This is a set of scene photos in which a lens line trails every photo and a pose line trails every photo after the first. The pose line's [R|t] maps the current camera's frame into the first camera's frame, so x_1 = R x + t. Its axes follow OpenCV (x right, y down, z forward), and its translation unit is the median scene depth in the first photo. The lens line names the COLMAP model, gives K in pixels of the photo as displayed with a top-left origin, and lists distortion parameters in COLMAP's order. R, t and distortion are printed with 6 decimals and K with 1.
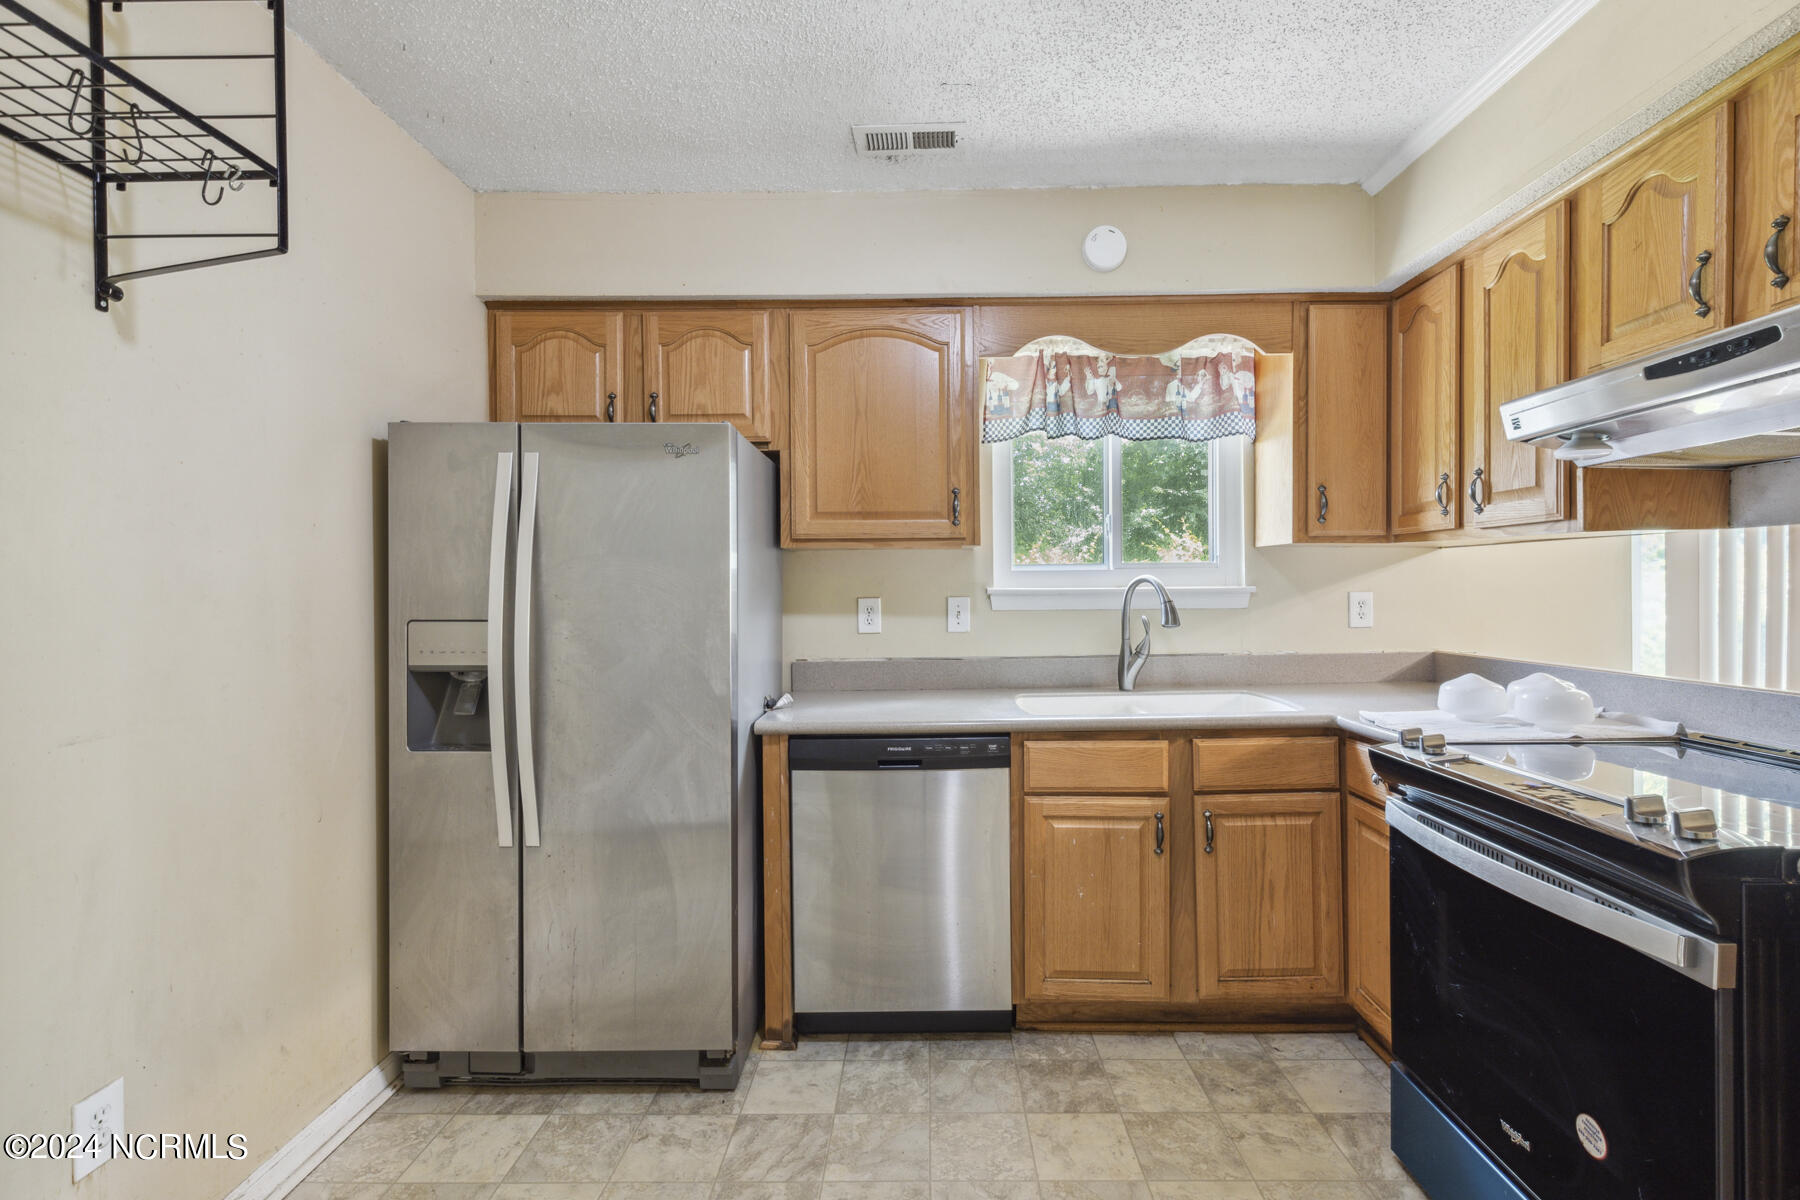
lens RADIAL K [[829.4, 0, 902.7], [0, 829.4, 597.5], [0, 0, 1]] dist [0.010496, -0.002981]
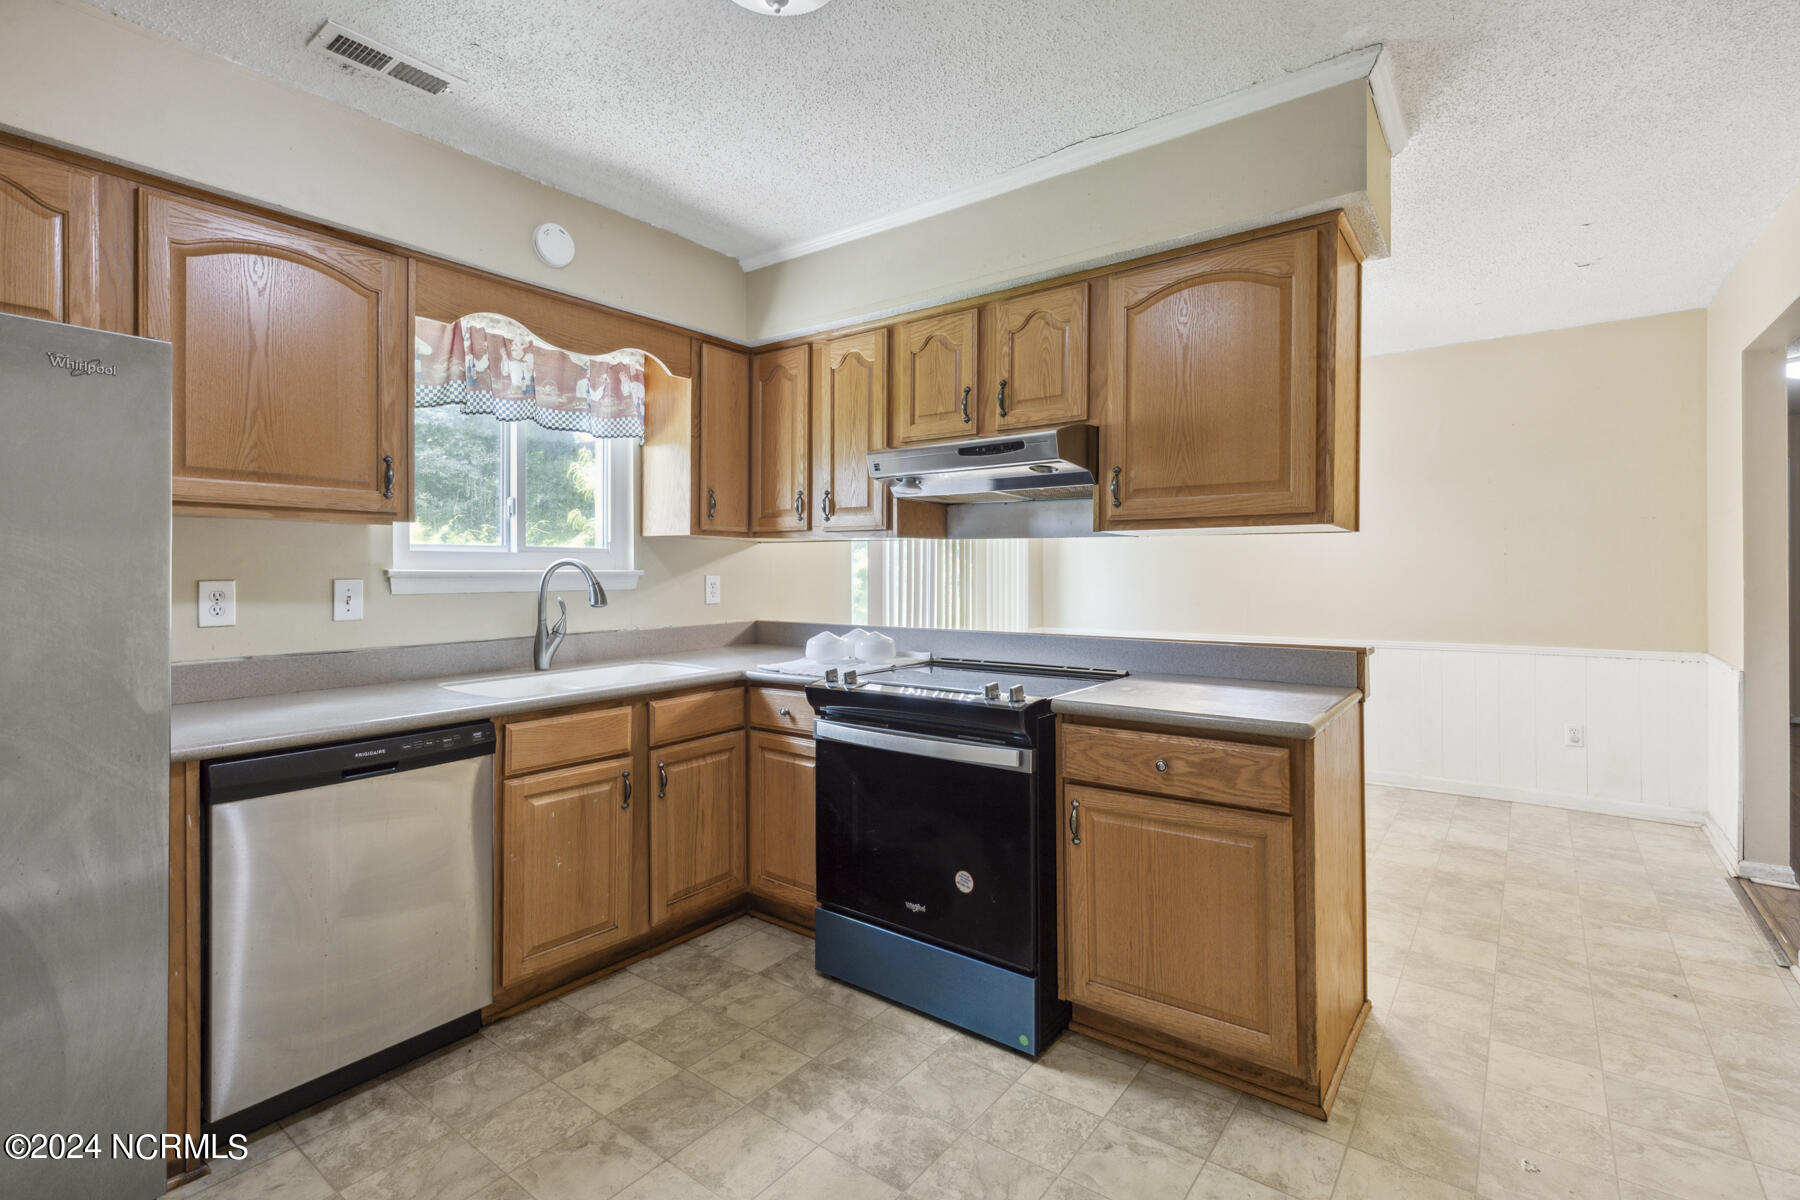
lens RADIAL K [[829.4, 0, 912.8], [0, 829.4, 573.9], [0, 0, 1]] dist [0.010496, -0.002981]
pose [[0.592315, 0.005368, 0.805689, -0.363513], [0.002958, 0.999957, -0.008837, 0.004109], [-0.805701, 0.007618, 0.592273, 0.022439]]
